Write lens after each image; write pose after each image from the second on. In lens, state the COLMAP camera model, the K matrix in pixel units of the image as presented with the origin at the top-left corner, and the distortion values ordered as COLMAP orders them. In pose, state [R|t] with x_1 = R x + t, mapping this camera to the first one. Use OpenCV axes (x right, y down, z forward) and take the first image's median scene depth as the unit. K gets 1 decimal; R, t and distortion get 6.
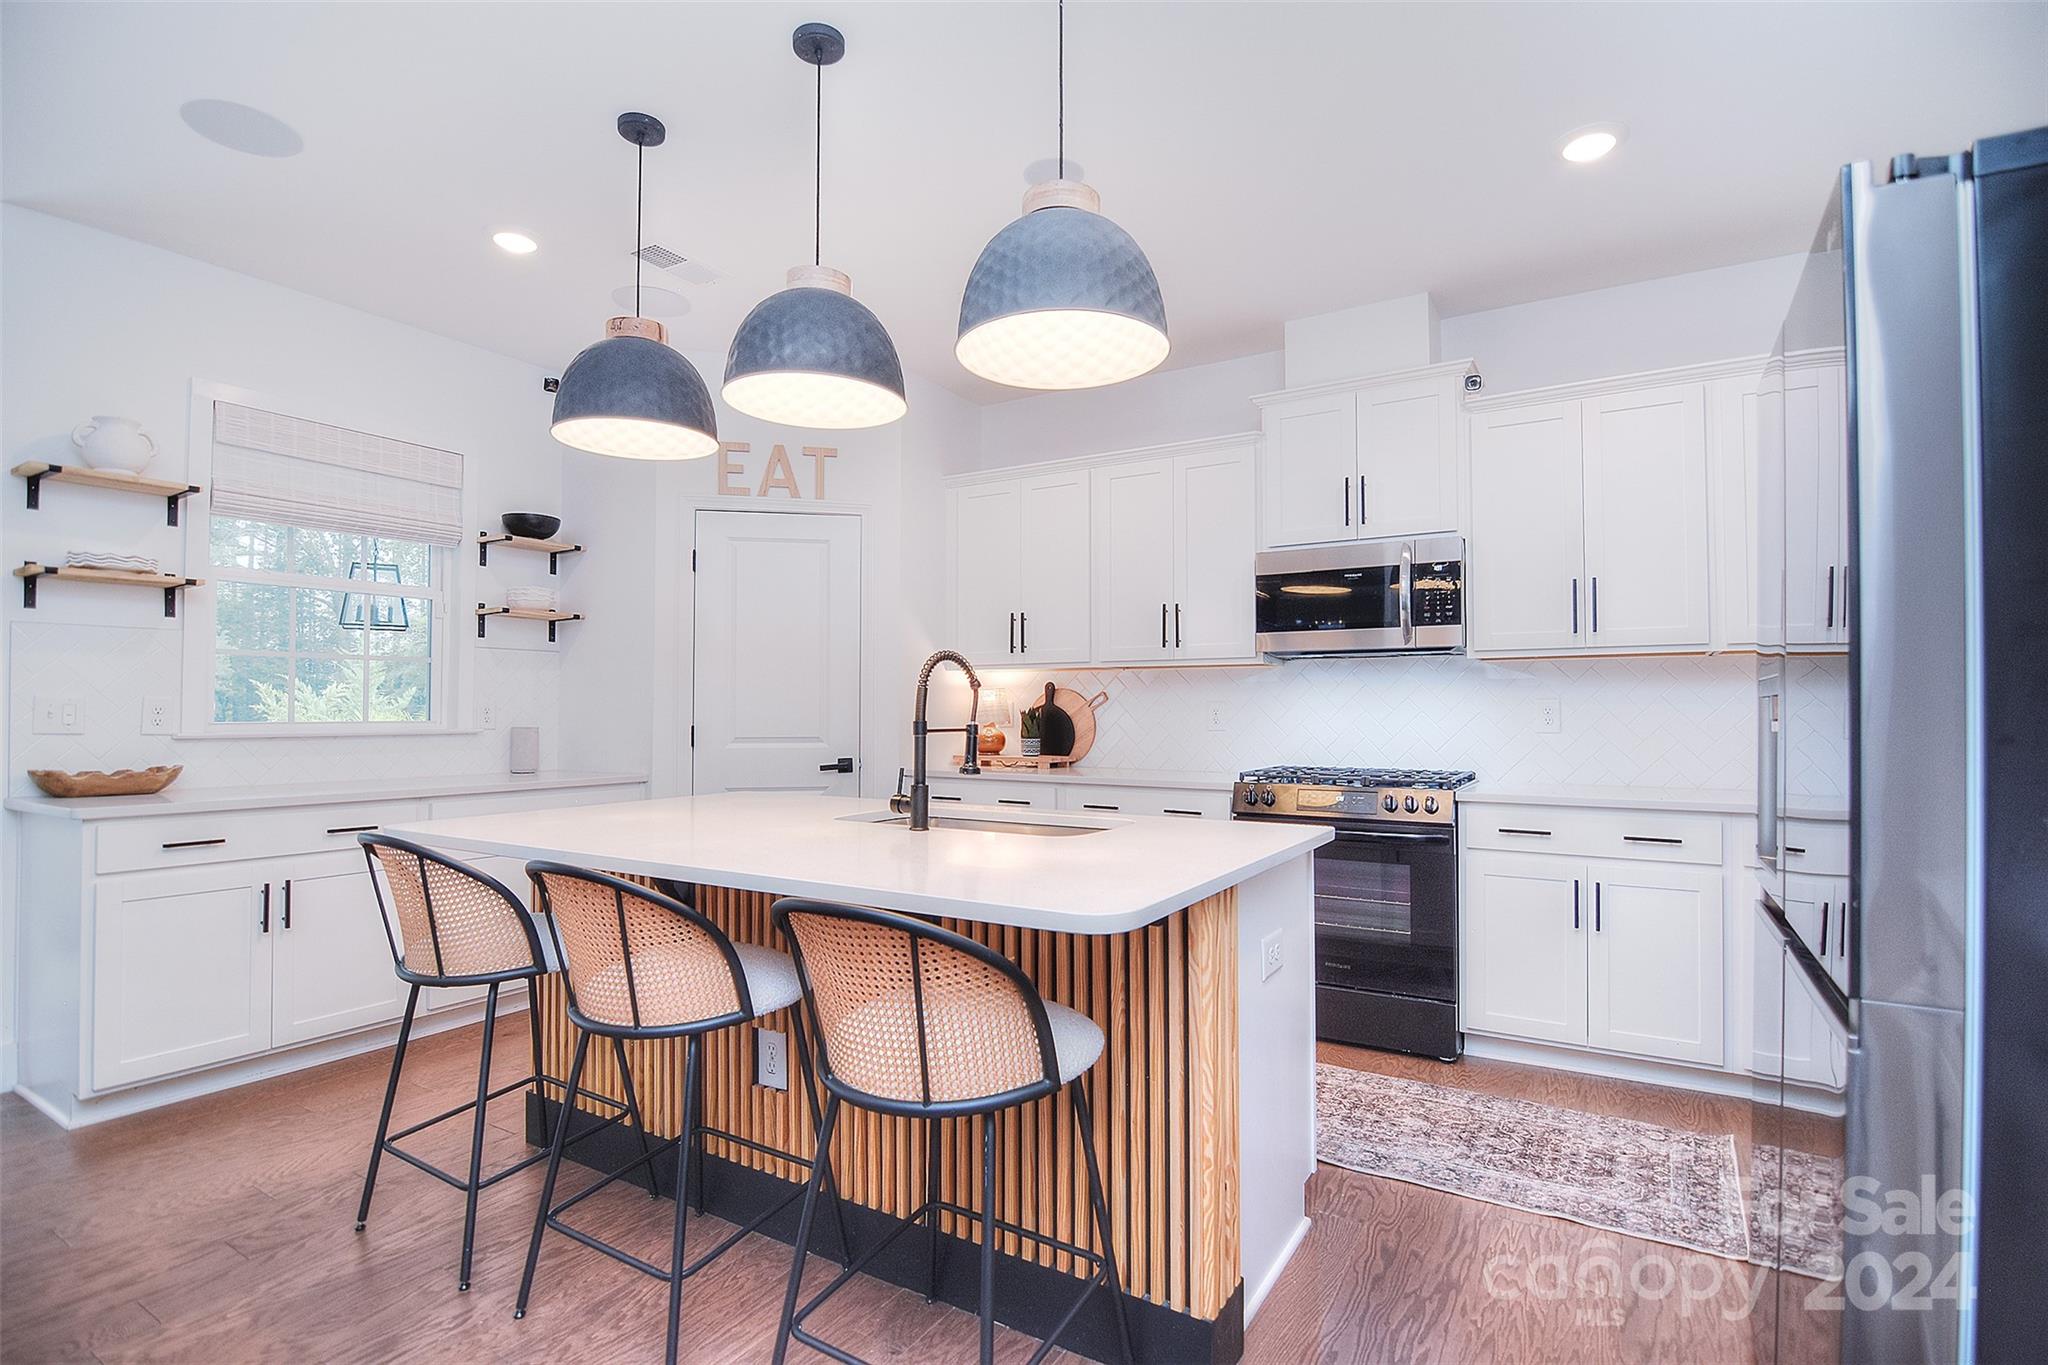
lens RADIAL K [[991.5, 0, 1021.8], [0, 991.5, 680.3], [0, 0, 1]] dist [-0.006008, -0.007971]
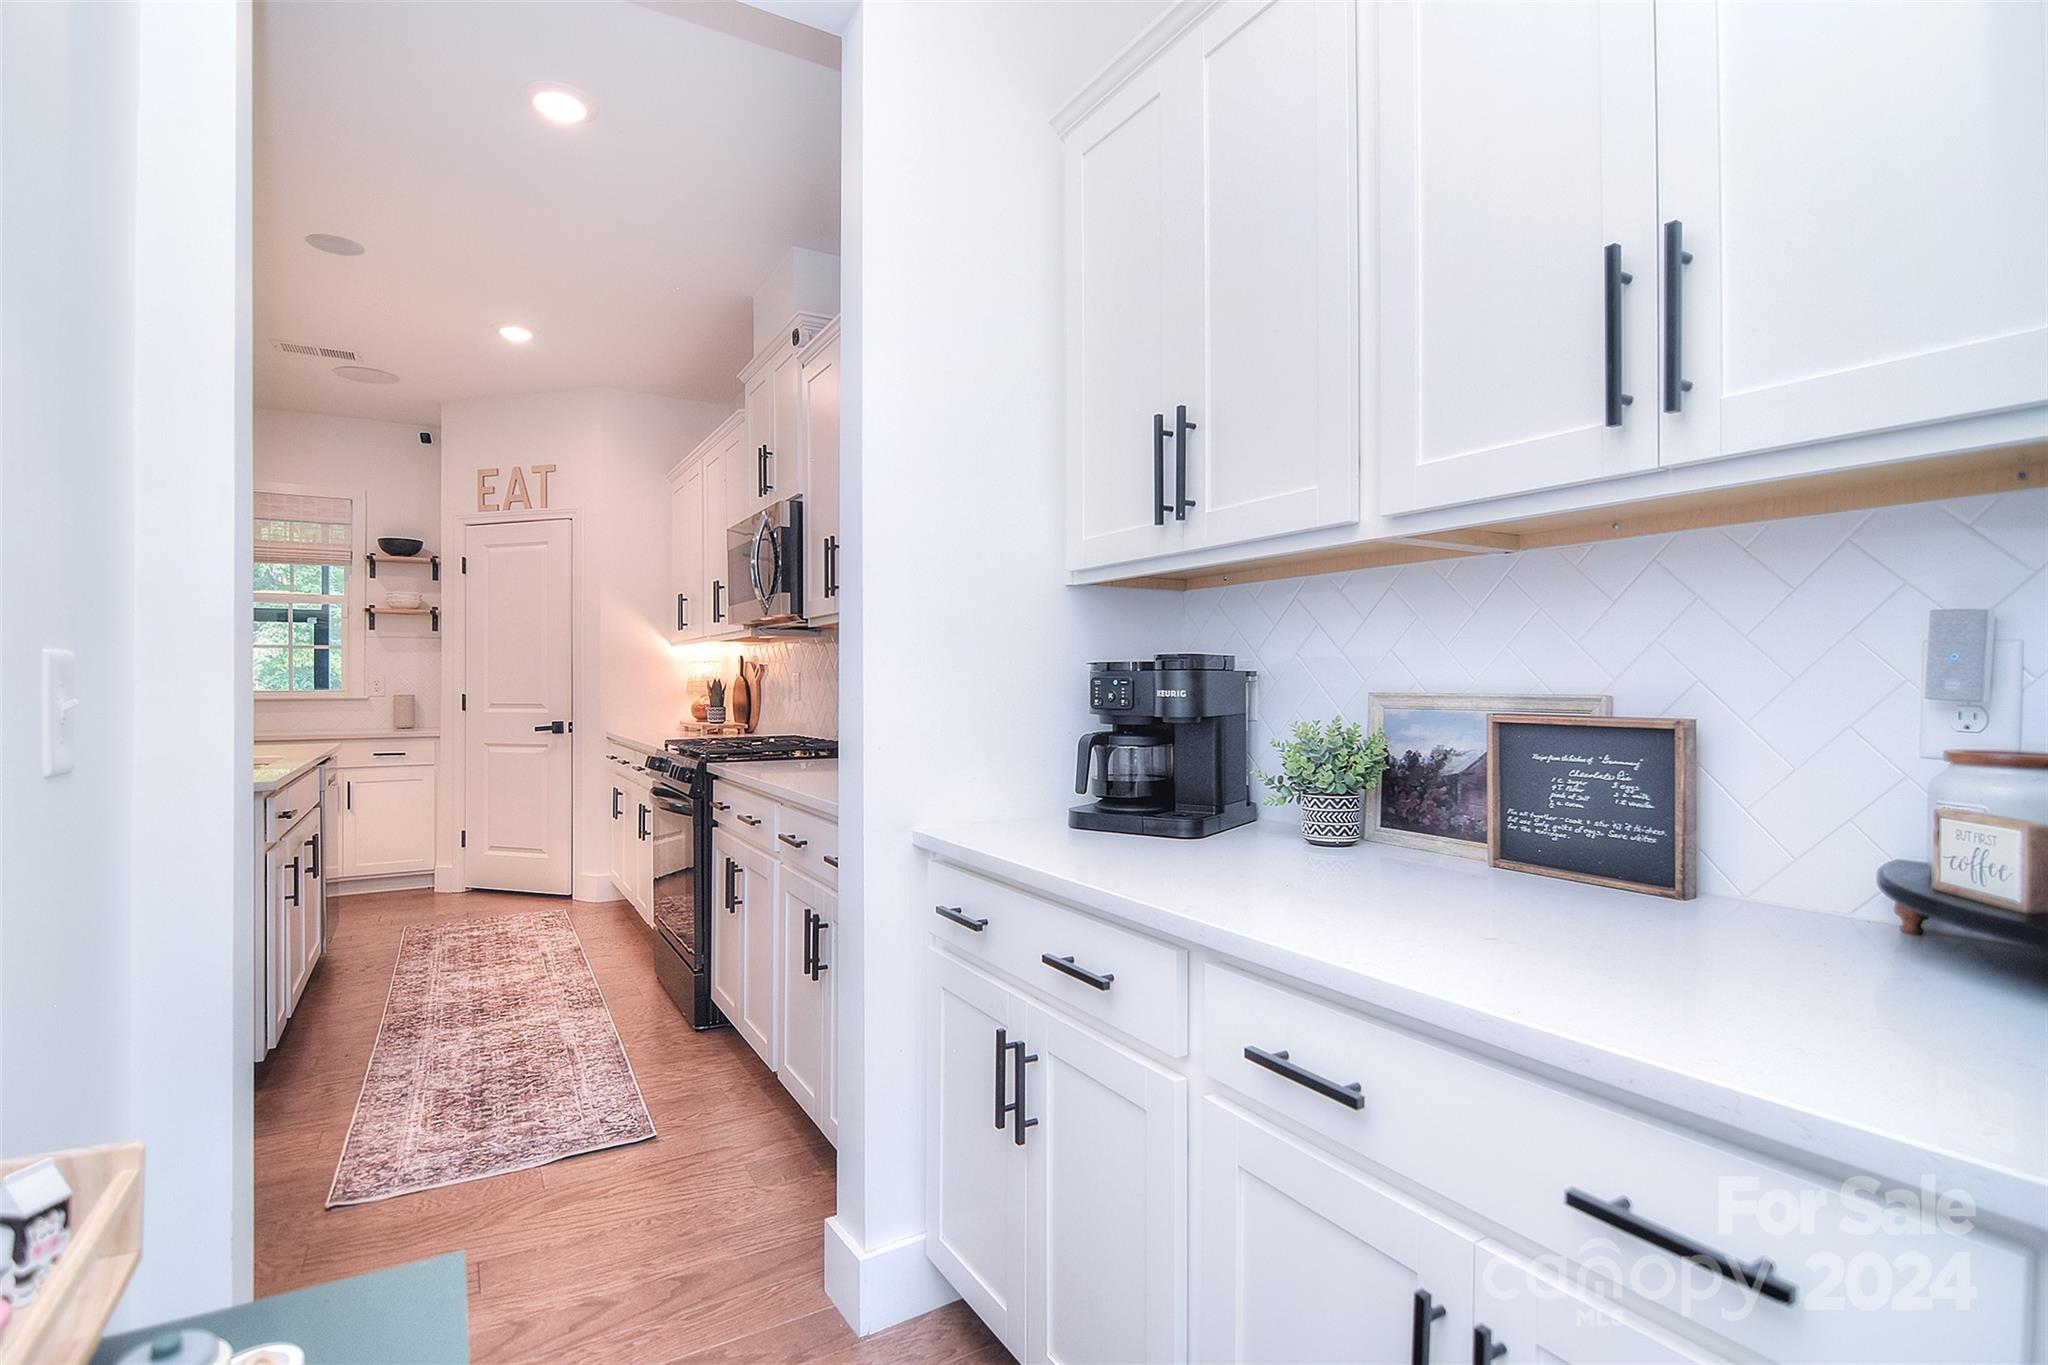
lens RADIAL K [[991.5, 0, 991.9], [0, 991.5, 664.2], [0, 0, 1]] dist [-0.006008, -0.007971]
pose [[0.876710, -0.011257, -0.480888, 0.920798], [0.014213, 0.999896, 0.002506, 0.014107], [0.480810, -0.009032, 0.876778, 0.213445]]
